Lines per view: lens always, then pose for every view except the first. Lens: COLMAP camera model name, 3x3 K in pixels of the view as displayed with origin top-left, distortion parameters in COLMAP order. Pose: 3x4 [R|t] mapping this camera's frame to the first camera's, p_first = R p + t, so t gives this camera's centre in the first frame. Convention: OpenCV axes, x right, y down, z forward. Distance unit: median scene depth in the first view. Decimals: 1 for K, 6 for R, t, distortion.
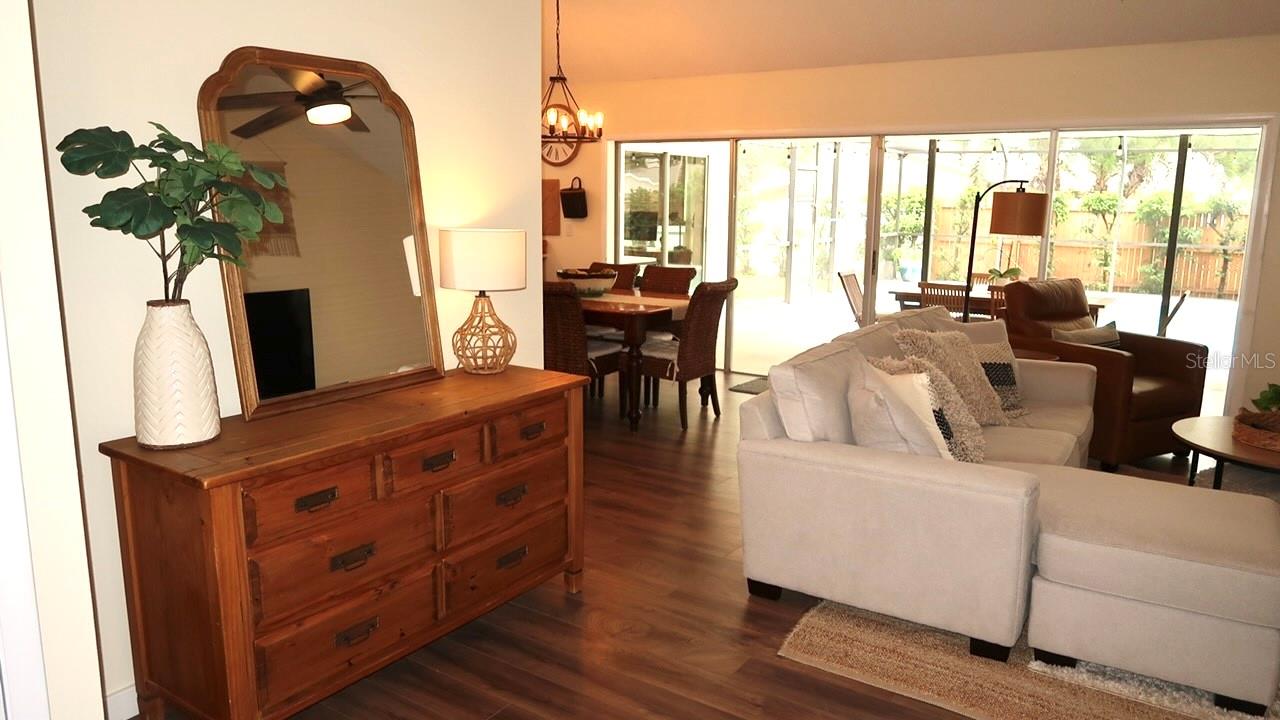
lens RADIAL K [[881.6, 0, 636.3], [0, 881.6, 356.7], [0, 0, 1]] dist [-0.025602, 0.004205]
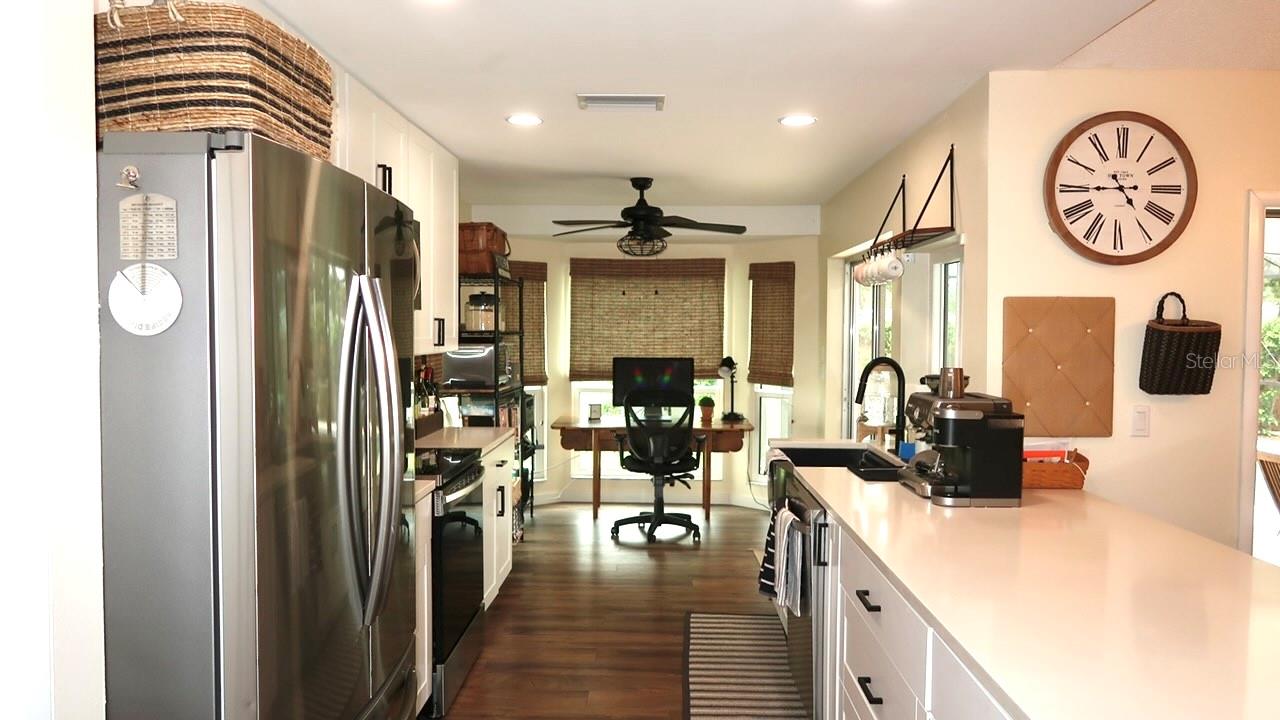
lens RADIAL K [[881.6, 0, 630.8], [0, 881.6, 362.2], [0, 0, 1]] dist [-0.025602, 0.004205]
pose [[0.856207, -0.023106, 0.516115, -1.179849], [0.093890, 0.989323, -0.111468, -0.365474], [-0.508029, 0.143898, 0.849235, 1.913769]]
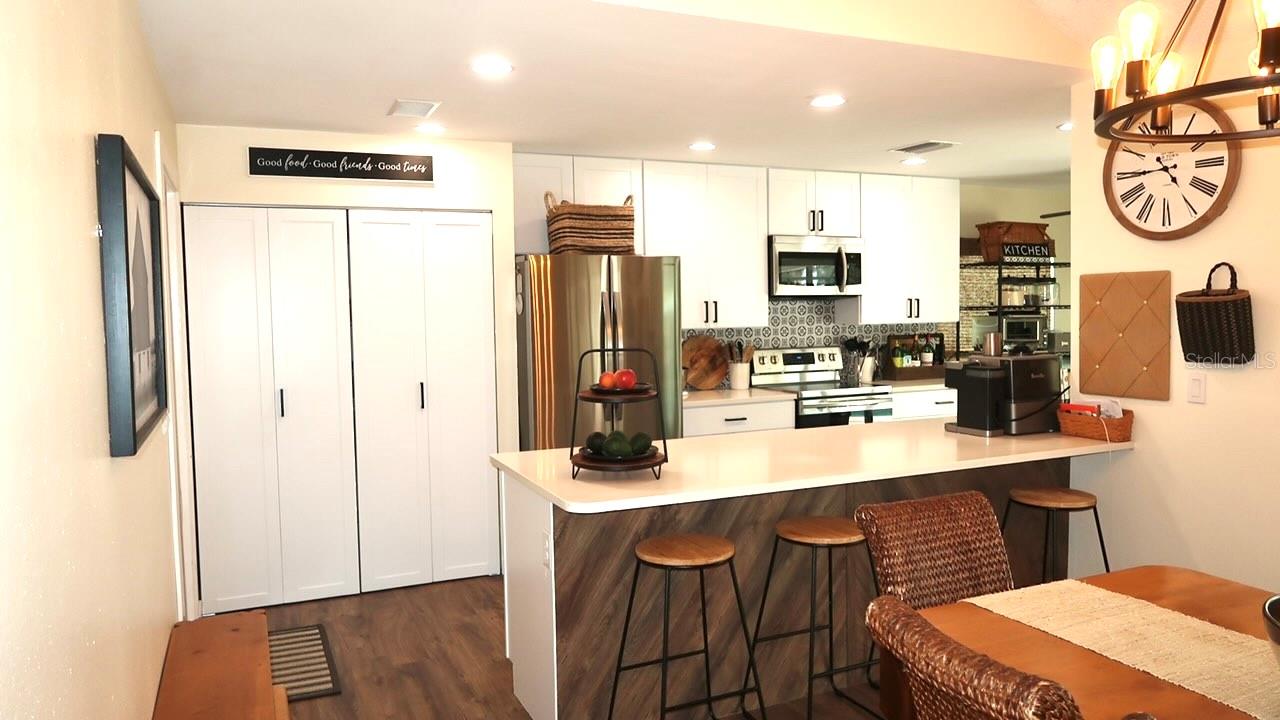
lens RADIAL K [[881.6, 0, 637.4], [0, 881.6, 361.6], [0, 0, 1]] dist [-0.025602, 0.004205]
pose [[0.845607, 0.008057, -0.533746, -0.196418], [-0.070357, 0.992845, -0.096480, -0.242427], [0.529149, 0.119137, 0.840123, 1.262433]]
